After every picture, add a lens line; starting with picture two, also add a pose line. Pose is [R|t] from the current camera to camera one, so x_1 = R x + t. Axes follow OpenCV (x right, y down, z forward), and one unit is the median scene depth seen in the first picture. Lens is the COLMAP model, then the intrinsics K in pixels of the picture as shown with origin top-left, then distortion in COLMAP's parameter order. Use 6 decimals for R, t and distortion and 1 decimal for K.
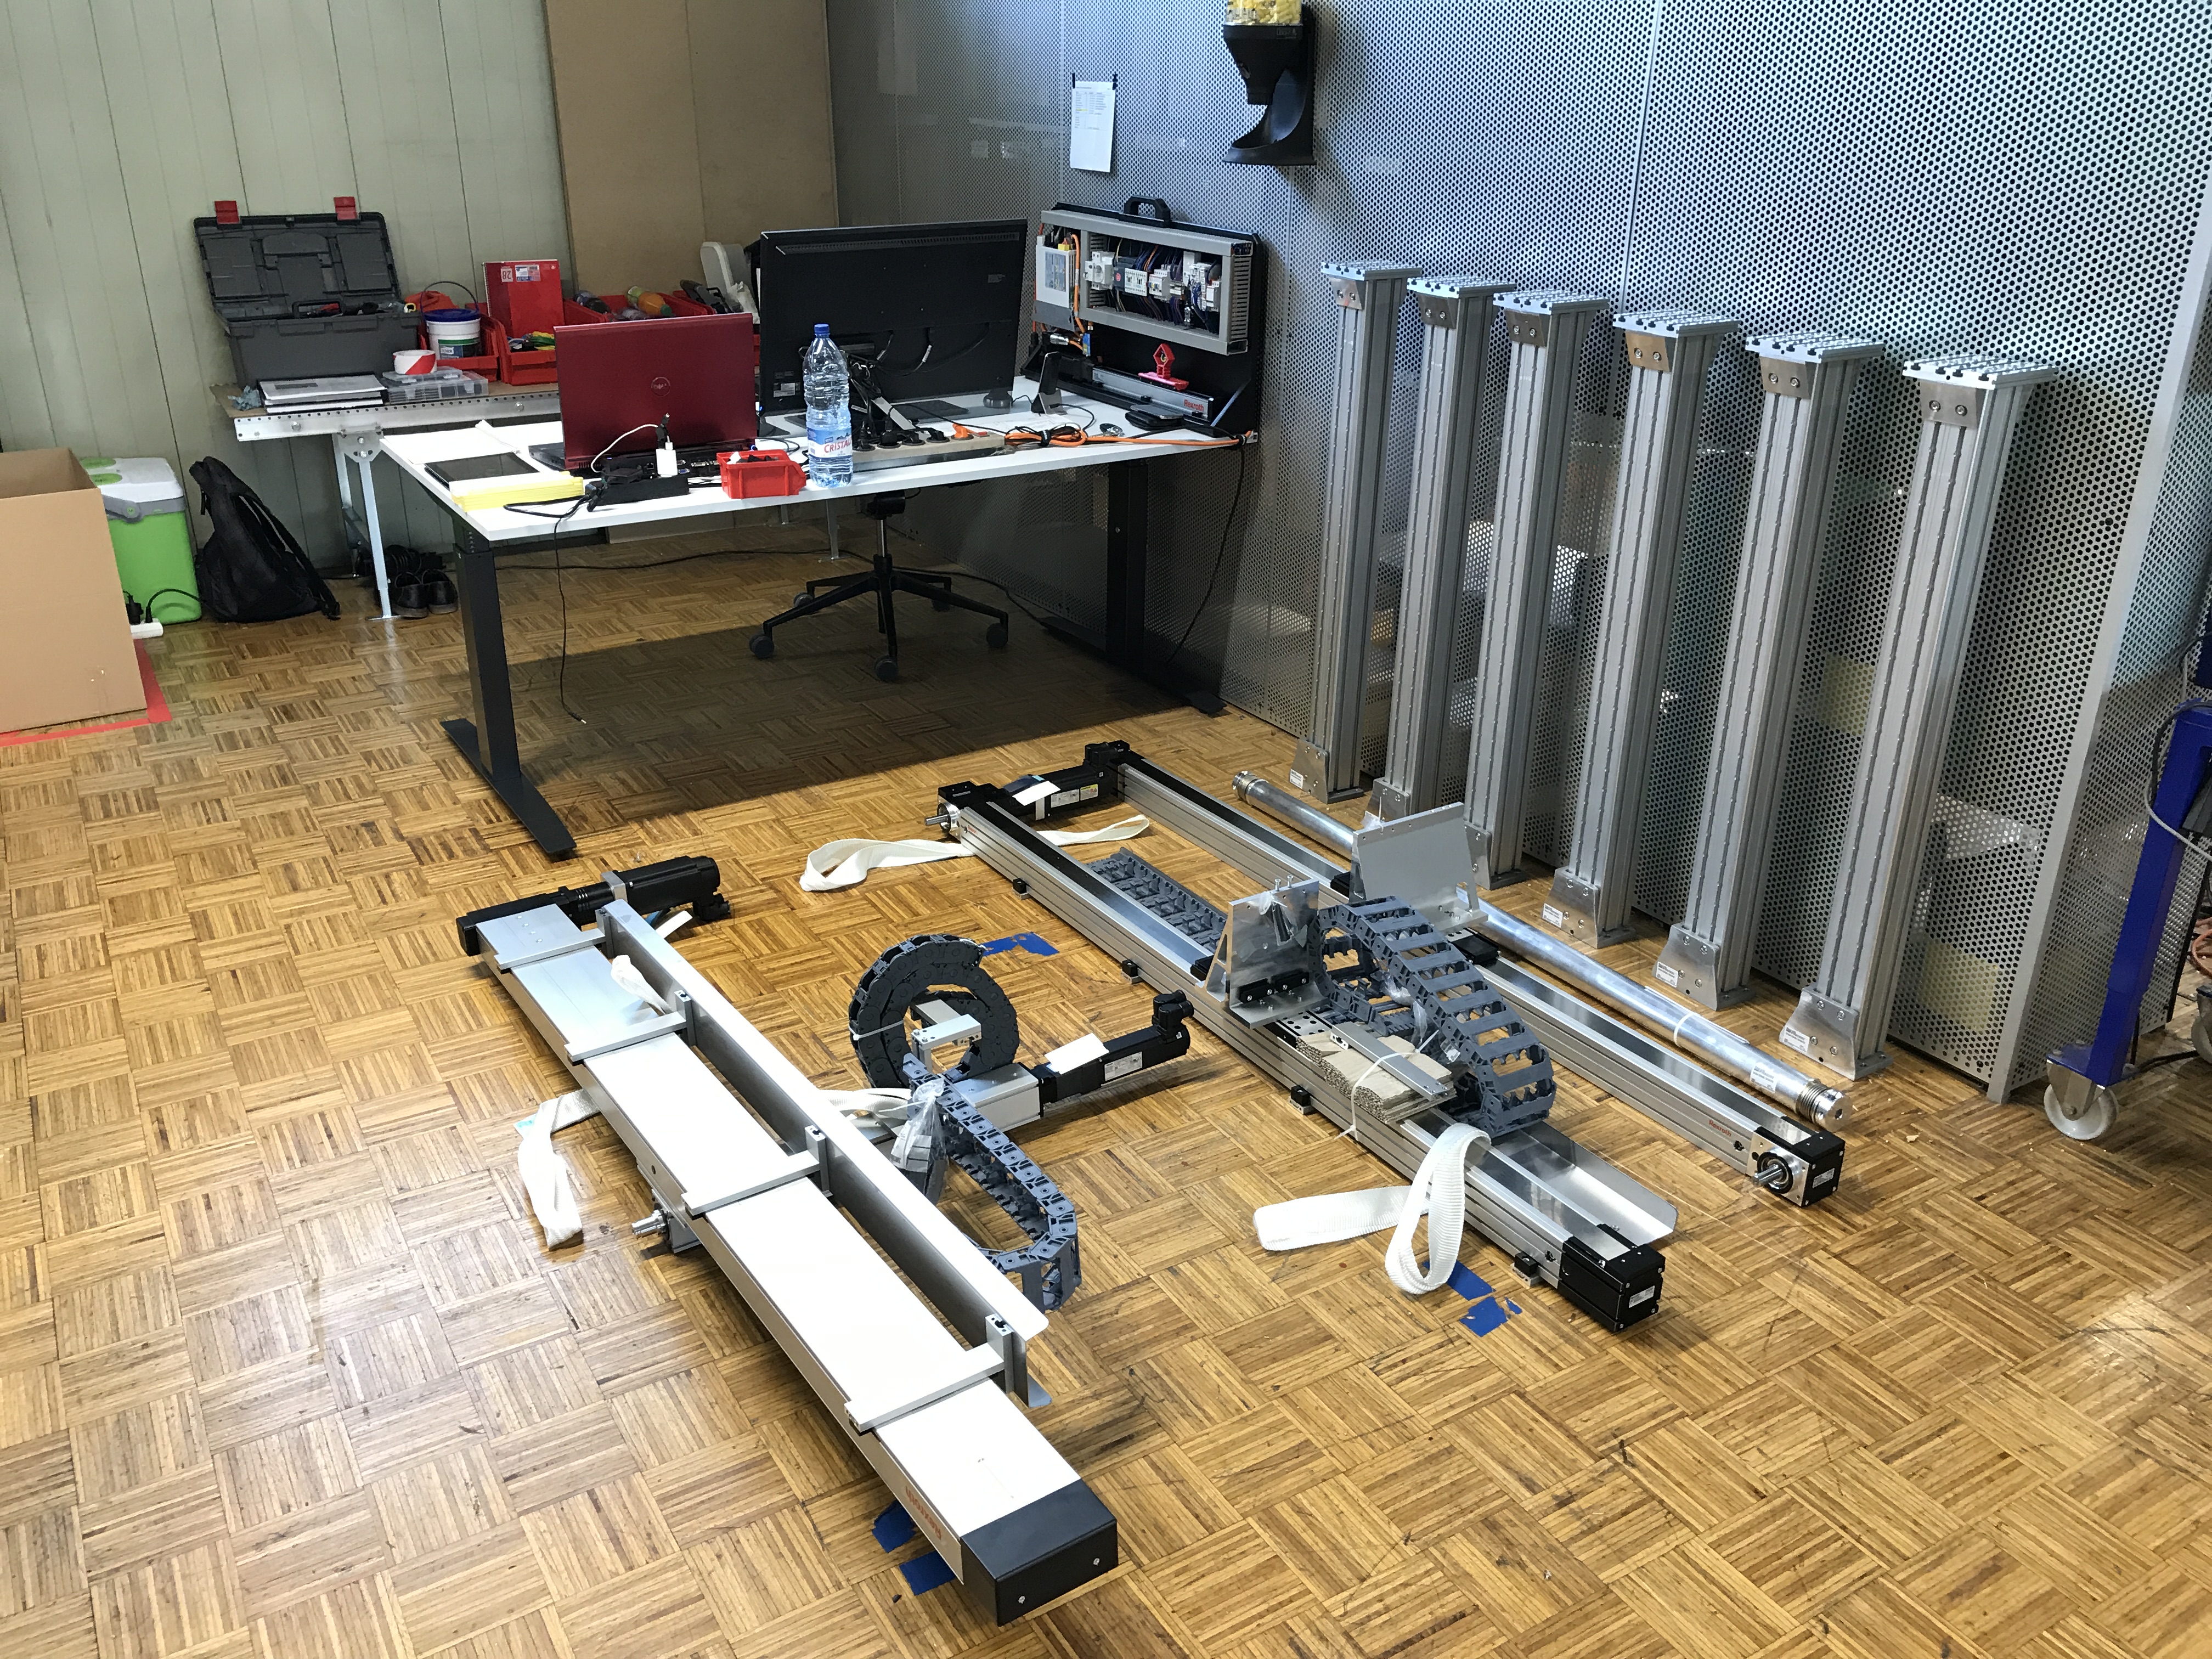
lens RADIAL K [[1832.4, 0, 1098.7], [0, 1832.4, 832.1], [0, 0, 1]] dist [0.007598, -0.002964]
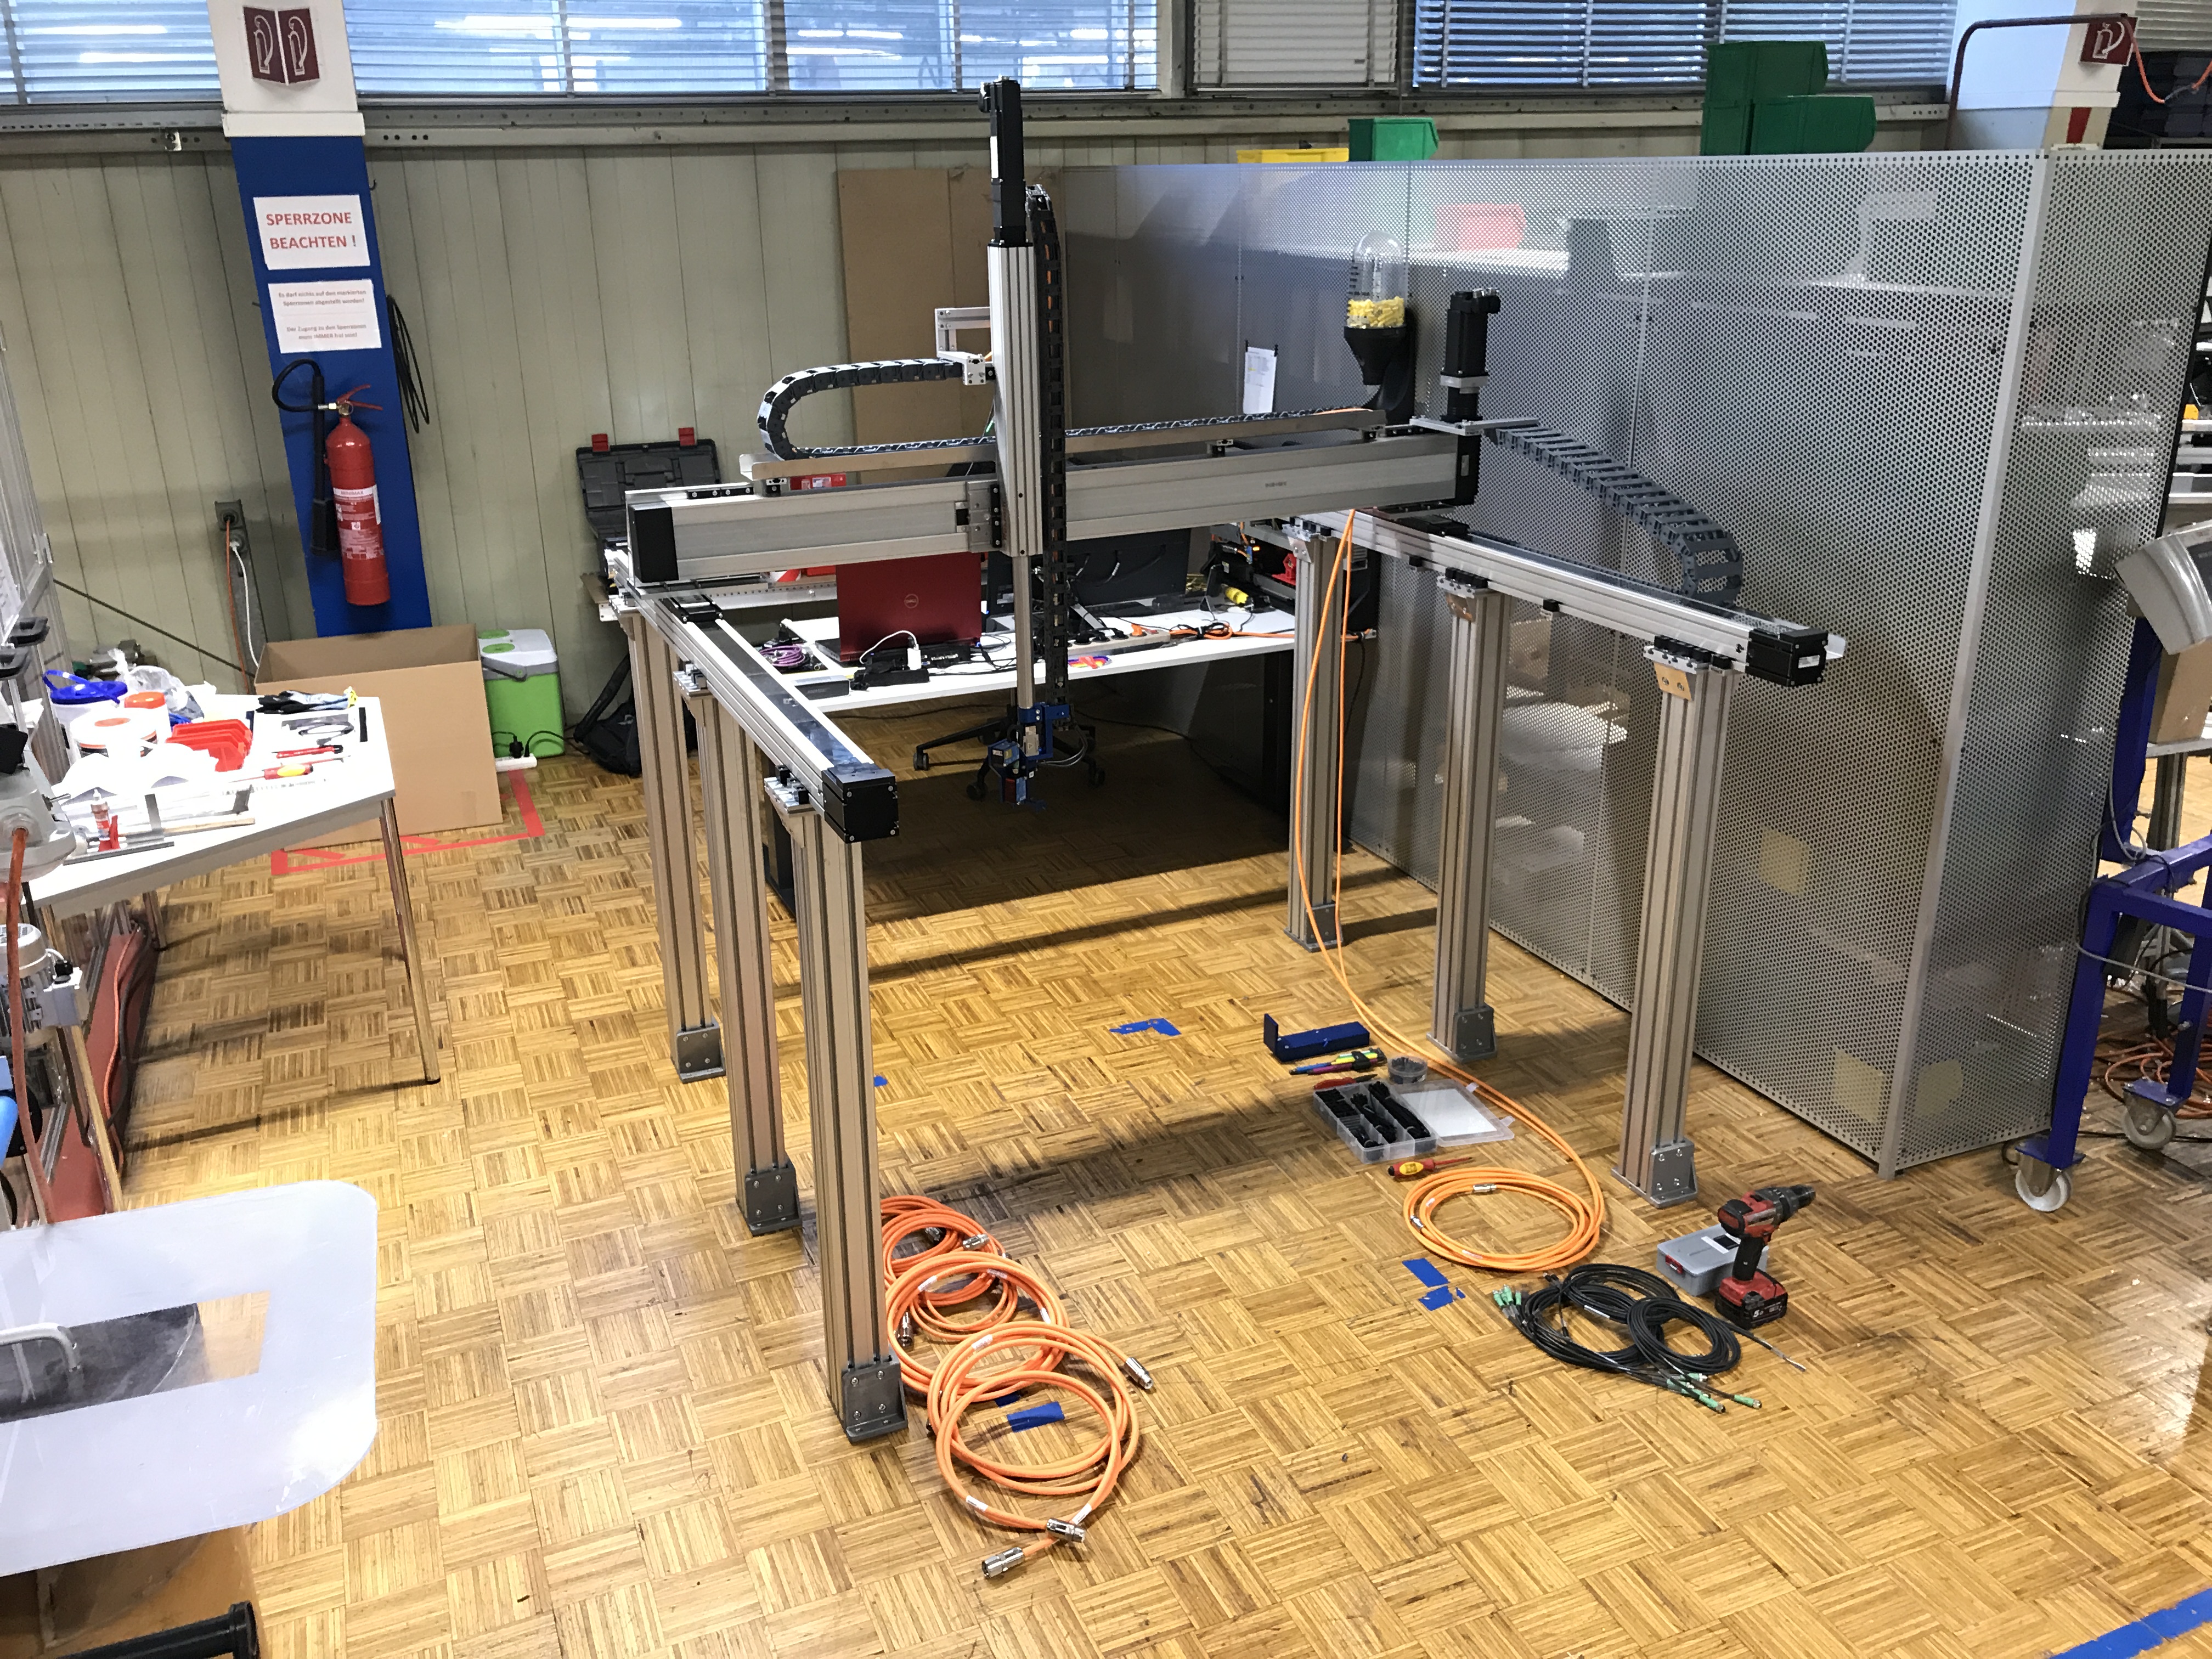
lens RADIAL K [[1832.4, 0, 1108.5], [0, 1832.4, 833.7], [0, 0, 1]] dist [0.007598, -0.002964]
pose [[0.989649, 0.027590, -0.140832, 0.136701], [-0.035769, 0.997797, -0.055877, -0.003621], [0.138980, 0.060336, 0.988456, -0.410891]]
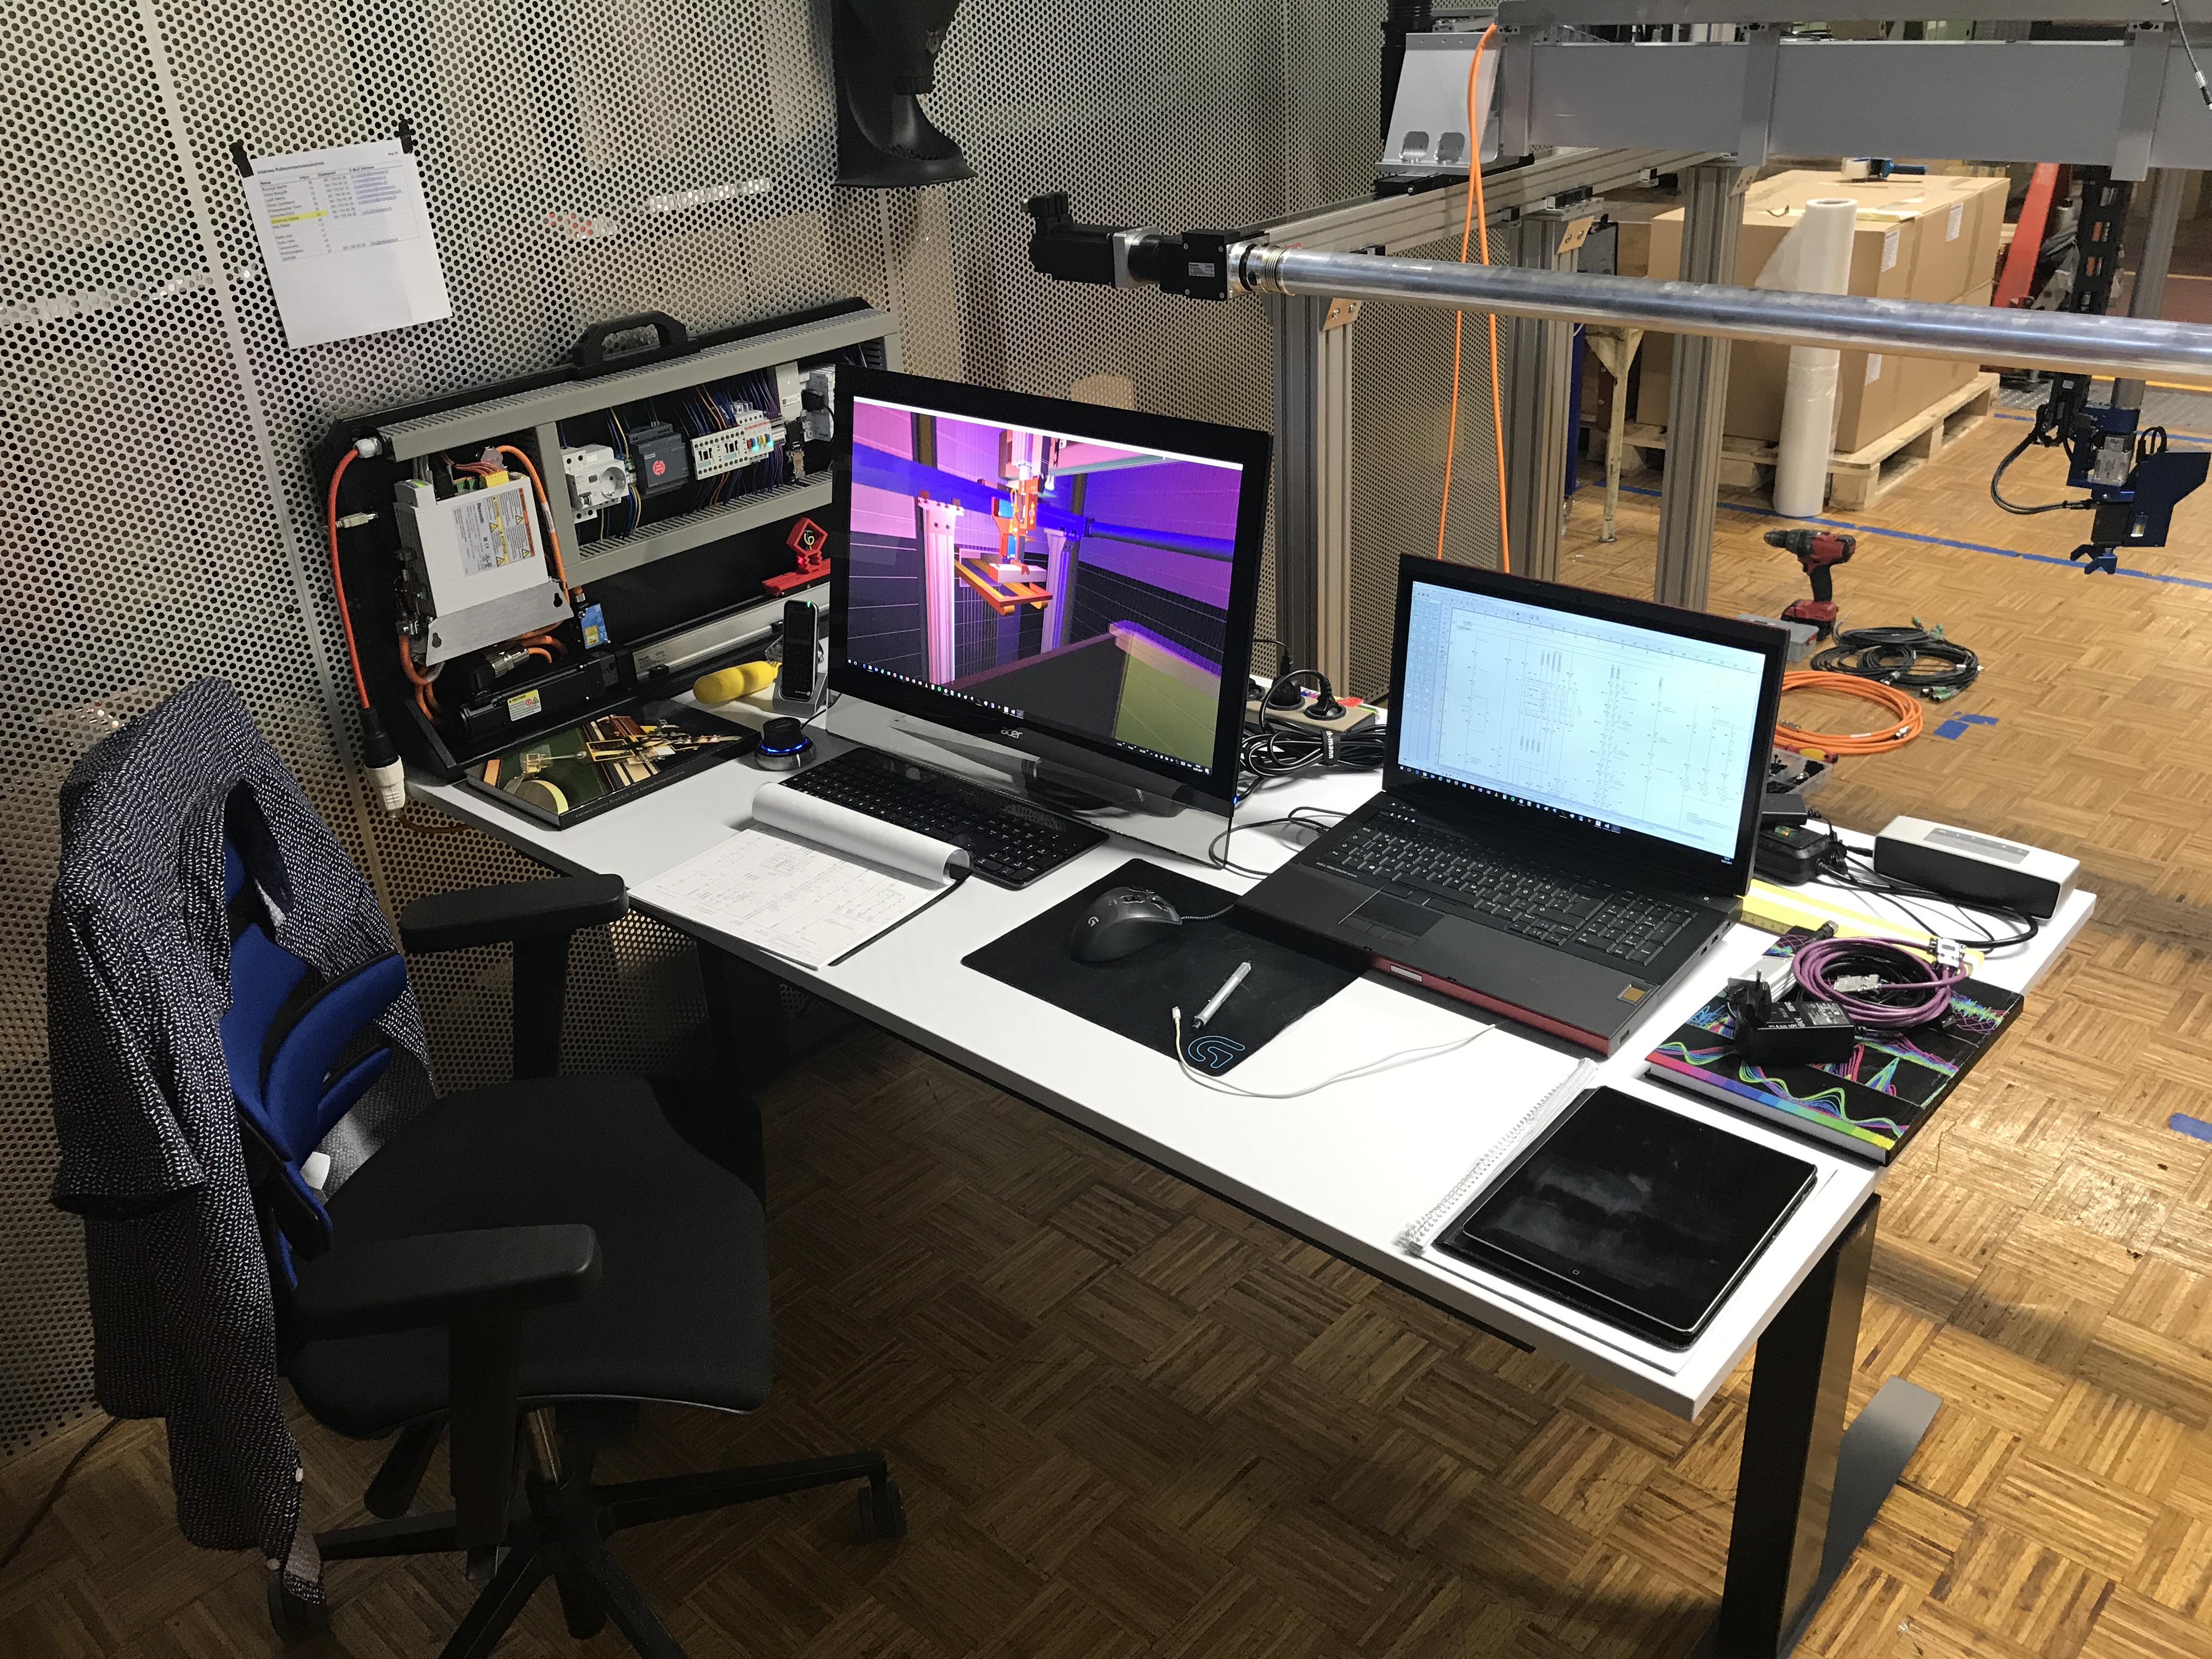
lens RADIAL K [[1832.4, 0, 1098.2], [0, 1832.4, 821.0], [0, 0, 1]] dist [0.007598, -0.002964]
pose [[-0.285965, -0.418968, 0.861795, -0.900418], [0.432339, 0.746199, 0.506231, -0.741850], [-0.855165, 0.517352, -0.032251, 1.606668]]
